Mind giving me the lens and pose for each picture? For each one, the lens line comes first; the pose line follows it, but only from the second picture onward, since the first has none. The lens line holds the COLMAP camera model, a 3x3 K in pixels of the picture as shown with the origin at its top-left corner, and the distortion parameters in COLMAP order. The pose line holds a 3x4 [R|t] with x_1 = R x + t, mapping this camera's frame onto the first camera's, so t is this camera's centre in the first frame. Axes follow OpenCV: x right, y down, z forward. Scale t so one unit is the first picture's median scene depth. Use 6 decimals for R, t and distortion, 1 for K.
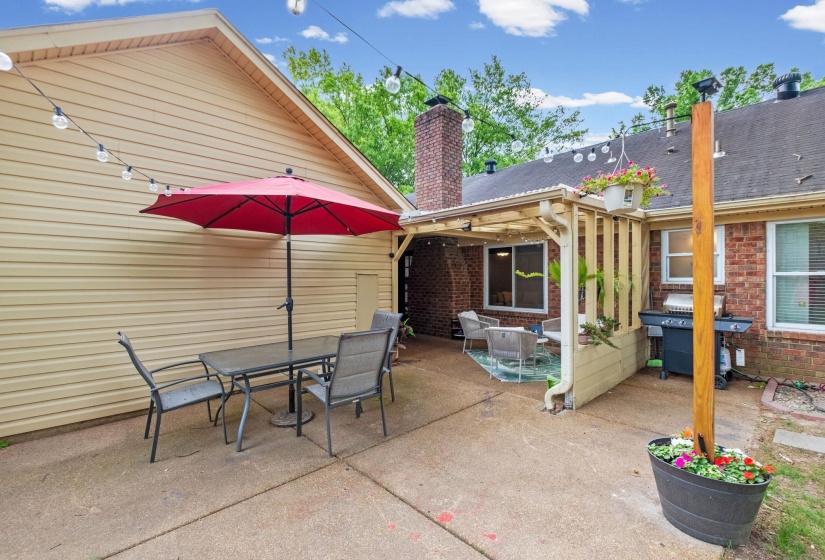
lens RADIAL K [[368.8, 0, 412.3], [0, 368.8, 276.6], [0, 0, 1]] dist [0.001702, 0.000078]
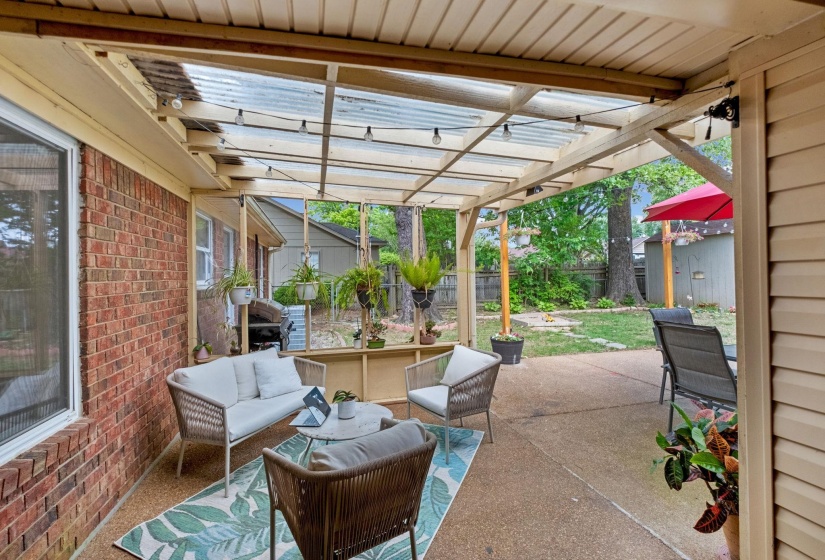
lens RADIAL K [[368.8, 0, 414.1], [0, 368.8, 275.2], [0, 0, 1]] dist [0.001702, 0.000078]
pose [[-0.881483, 0.014063, 0.472006, 0.045685], [0.019907, 0.999775, 0.007391, -0.000616], [-0.471796, 0.015911, -0.881564, 1.842381]]
